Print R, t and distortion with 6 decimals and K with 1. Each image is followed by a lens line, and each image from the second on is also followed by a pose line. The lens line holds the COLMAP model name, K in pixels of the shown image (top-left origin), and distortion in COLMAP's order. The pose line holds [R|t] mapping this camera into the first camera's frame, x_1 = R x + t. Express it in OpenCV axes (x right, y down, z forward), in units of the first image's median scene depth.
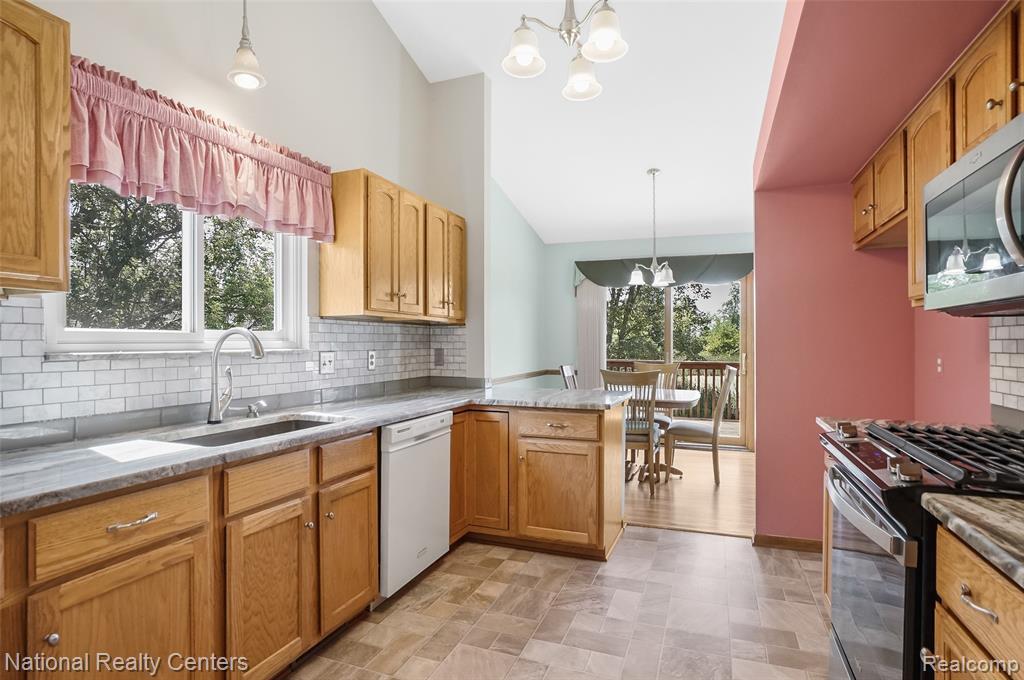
lens RADIAL K [[531.8, 0, 513.7], [0, 531.8, 354.8], [0, 0, 1]] dist [-0.049073, 0.022711]
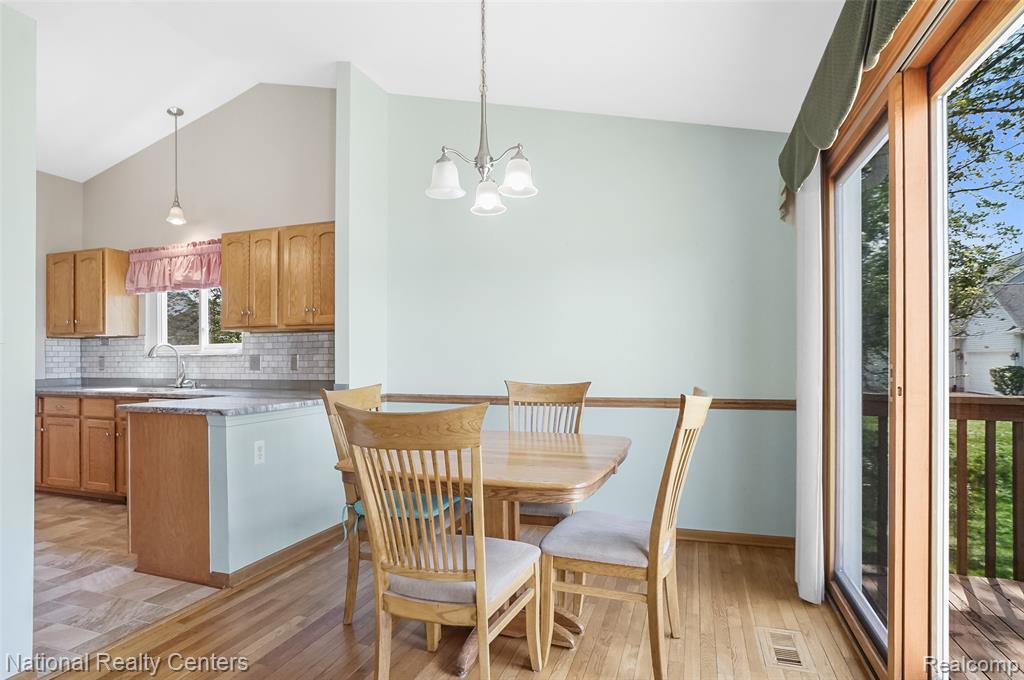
lens RADIAL K [[531.8, 0, 513.7], [0, 531.8, 354.8], [0, 0, 1]] dist [-0.049073, 0.022711]
pose [[0.035980, -0.006557, -0.999331, 1.584908], [-0.016148, 0.999844, -0.007142, -0.011537], [0.999222, 0.016395, 0.035868, 2.267945]]
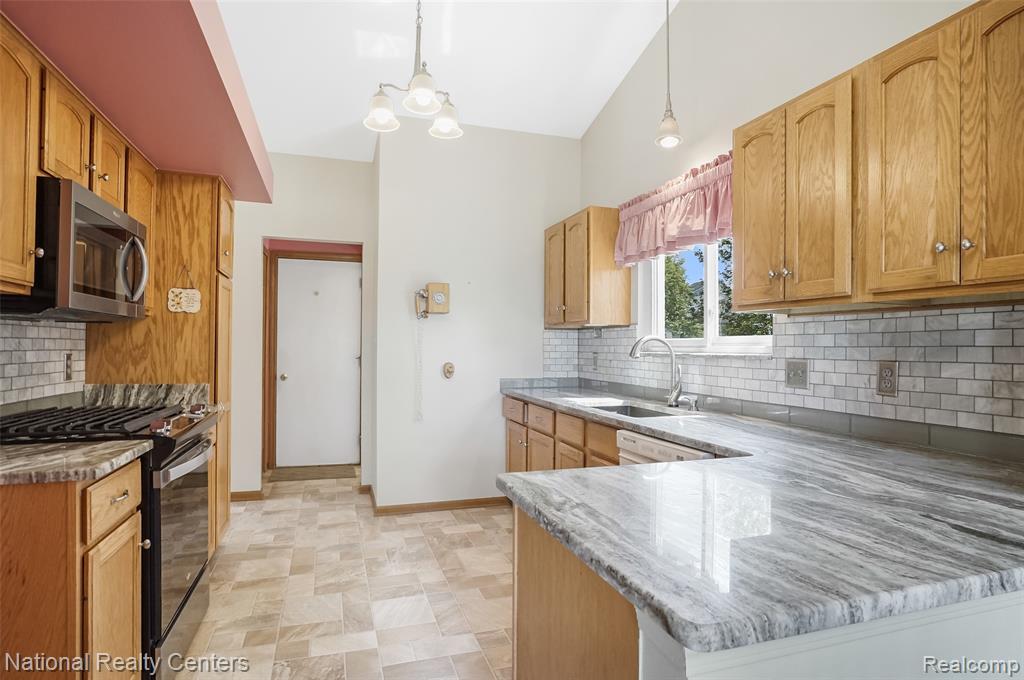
lens RADIAL K [[557.1, 0, 514.0], [0, 557.1, 343.5], [0, 0, 1]] dist [-0.039973, 0.021549]
pose [[-0.775471, -0.007609, -0.631337, 0.640310], [-0.020479, 0.999704, 0.013107, -0.040912], [0.631051, 0.023093, -0.775398, 1.835182]]
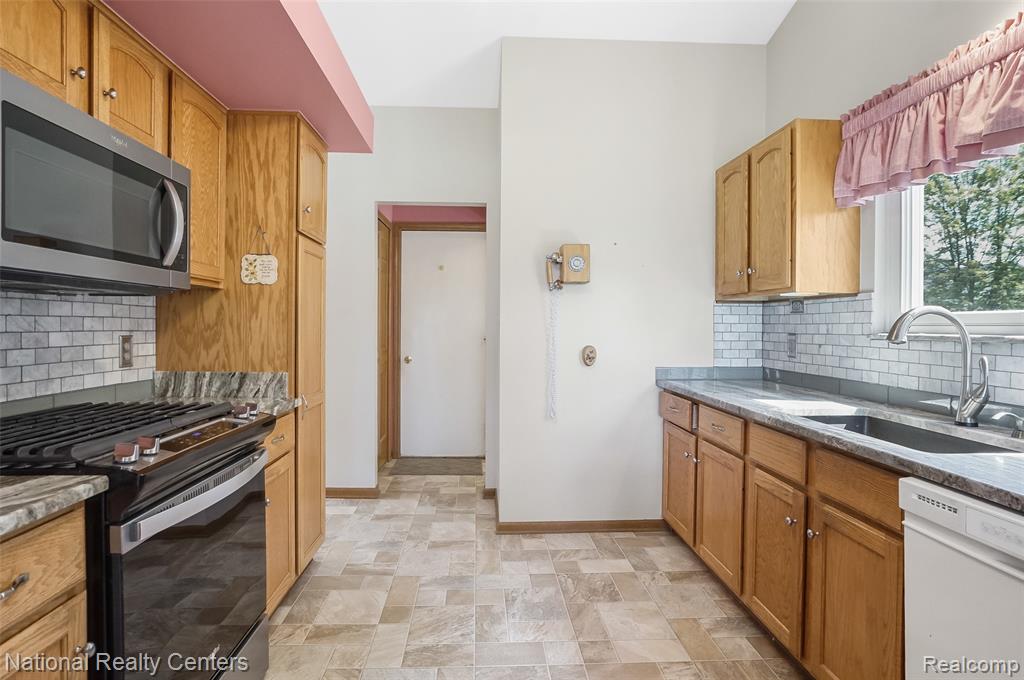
lens RADIAL K [[531.5, 0, 500.4], [0, 531.5, 335.6], [0, 0, 1]] dist [-0.053588, 0.022024]
pose [[-0.919600, 0.004412, -0.392832, 0.389476], [-0.012389, 0.999114, 0.040224, -0.029059], [0.392661, 0.041857, -0.918730, 1.434878]]
